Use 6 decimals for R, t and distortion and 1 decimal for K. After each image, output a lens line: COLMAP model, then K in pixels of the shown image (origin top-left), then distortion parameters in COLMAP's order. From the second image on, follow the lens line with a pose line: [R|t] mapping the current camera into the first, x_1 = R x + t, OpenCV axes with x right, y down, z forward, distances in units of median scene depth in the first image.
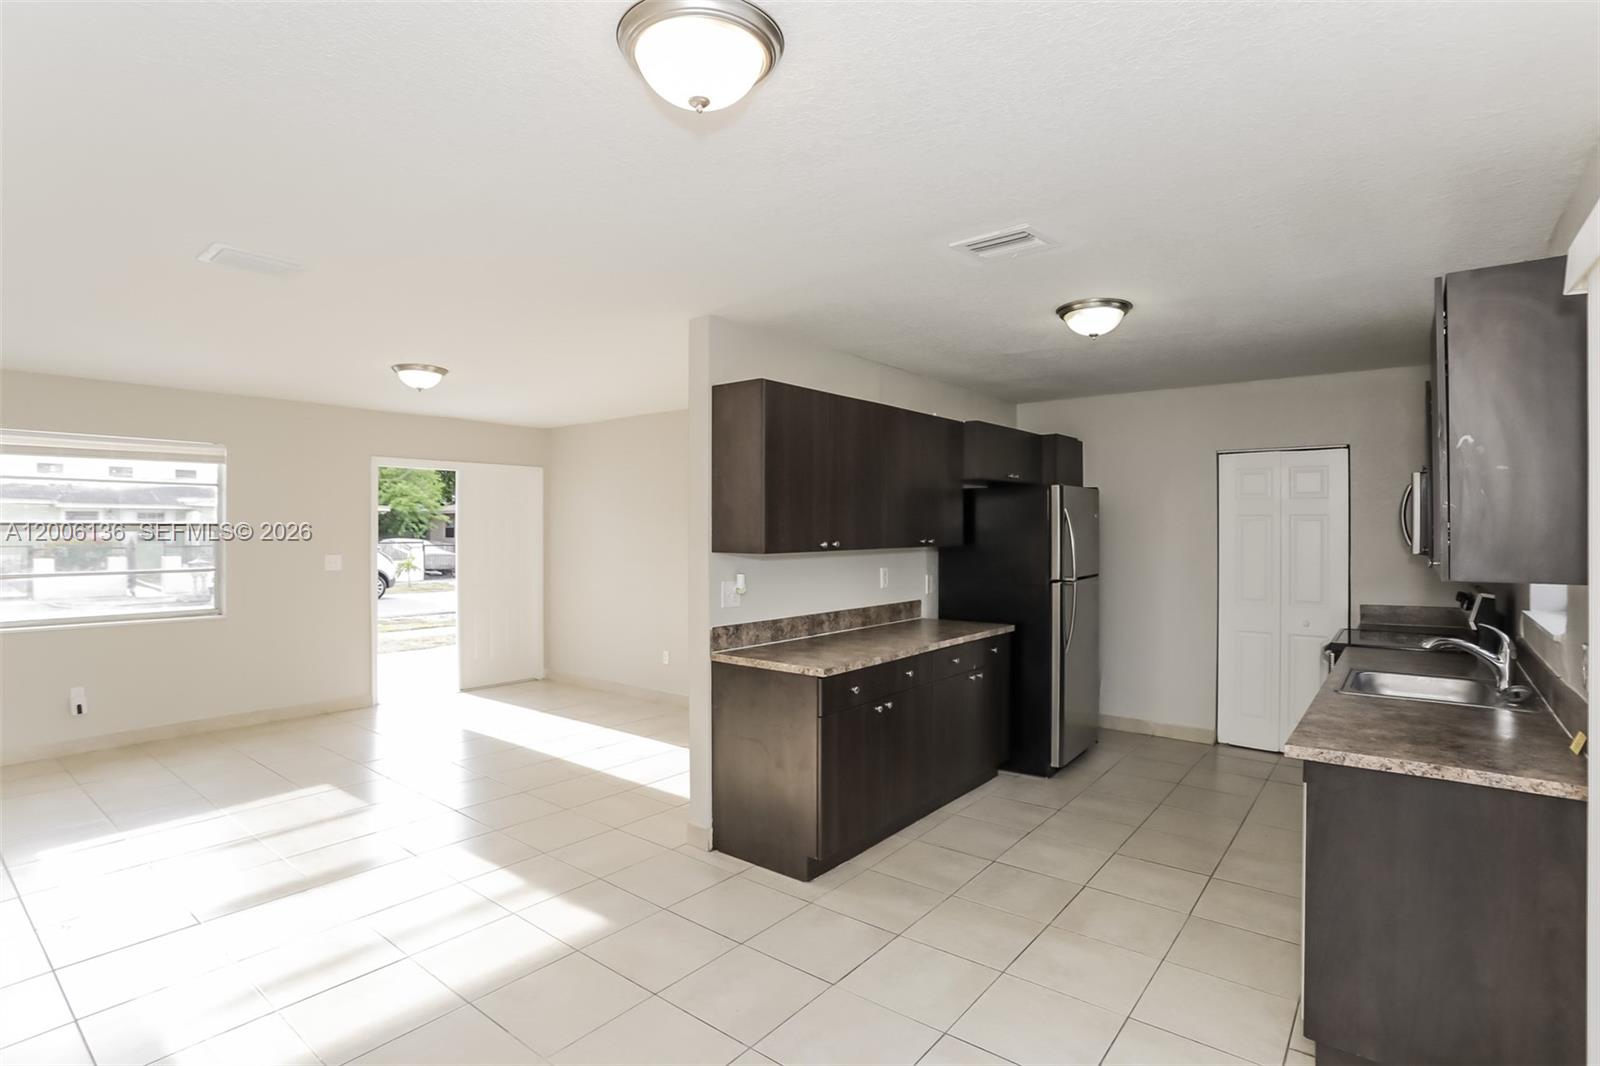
lens RADIAL K [[785.3, 0, 806.7], [0, 785.3, 534.0], [0, 0, 1]] dist [-0.029188, -0.000278]
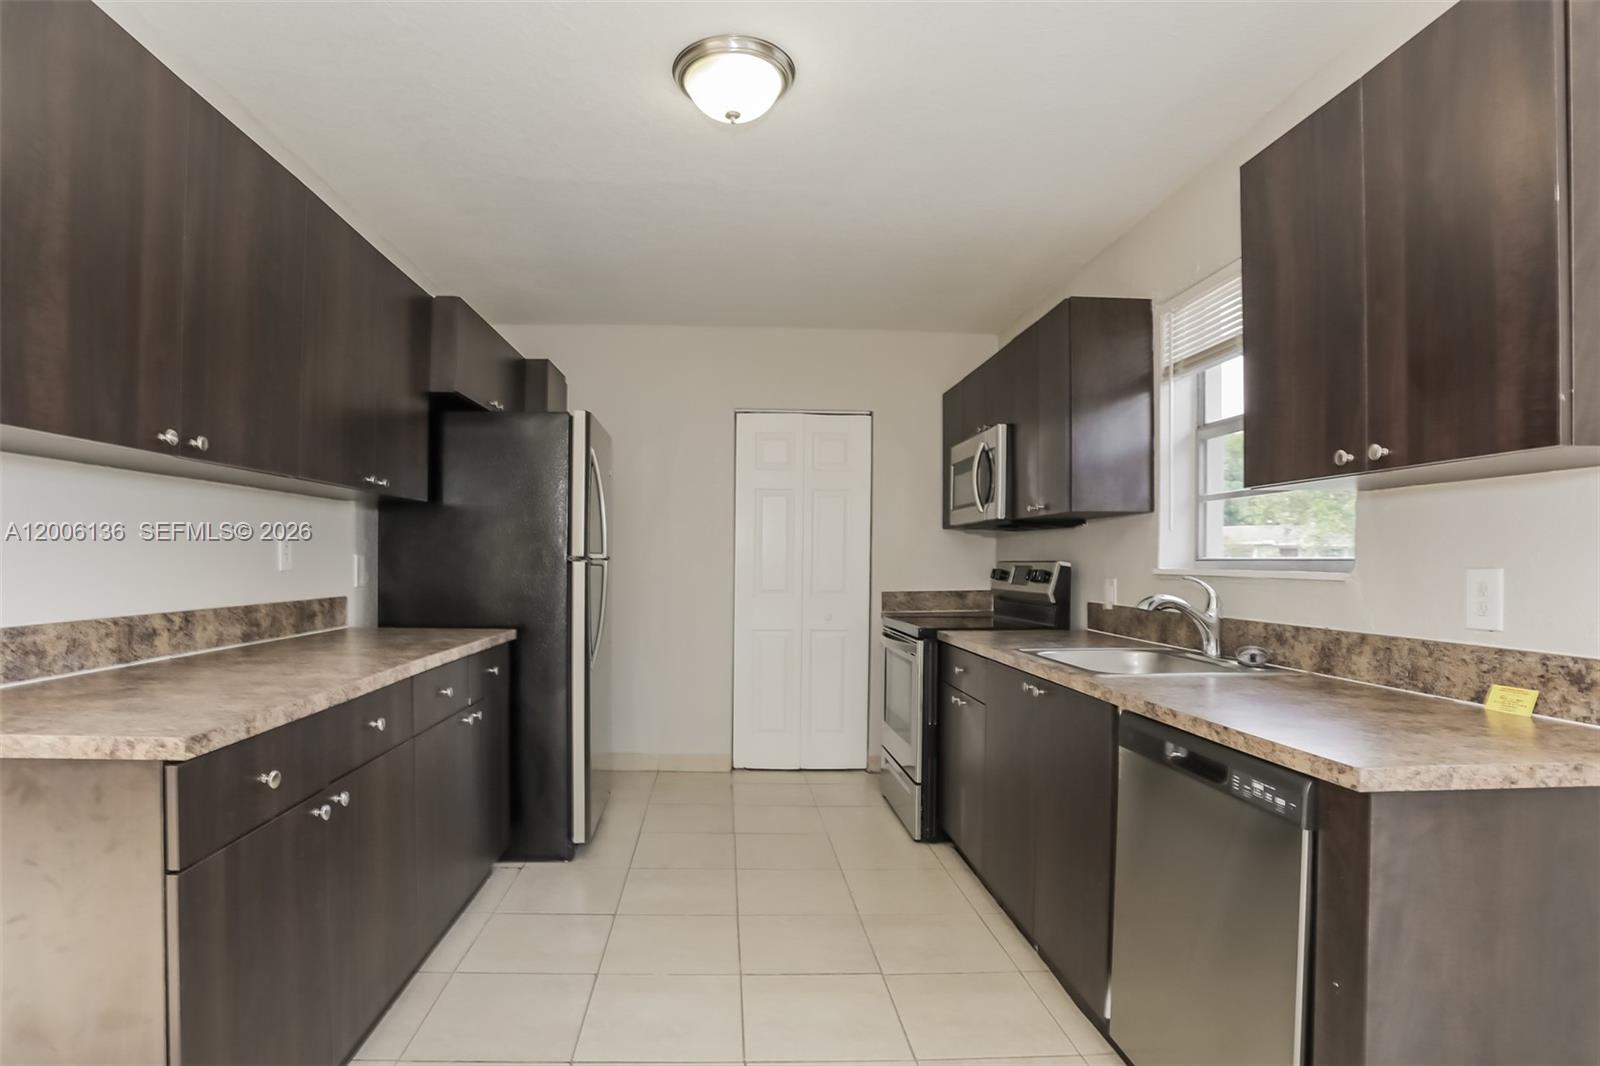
lens RADIAL K [[816.9, 0, 752.1], [0, 816.9, 566.6], [0, 0, 1]] dist [-0.080837, 0.022450]
pose [[0.765317, 0.003940, 0.643641, -0.007272], [-0.007590, 0.999967, 0.002904, 0.067035], [-0.643608, -0.007107, 0.765322, 0.409016]]
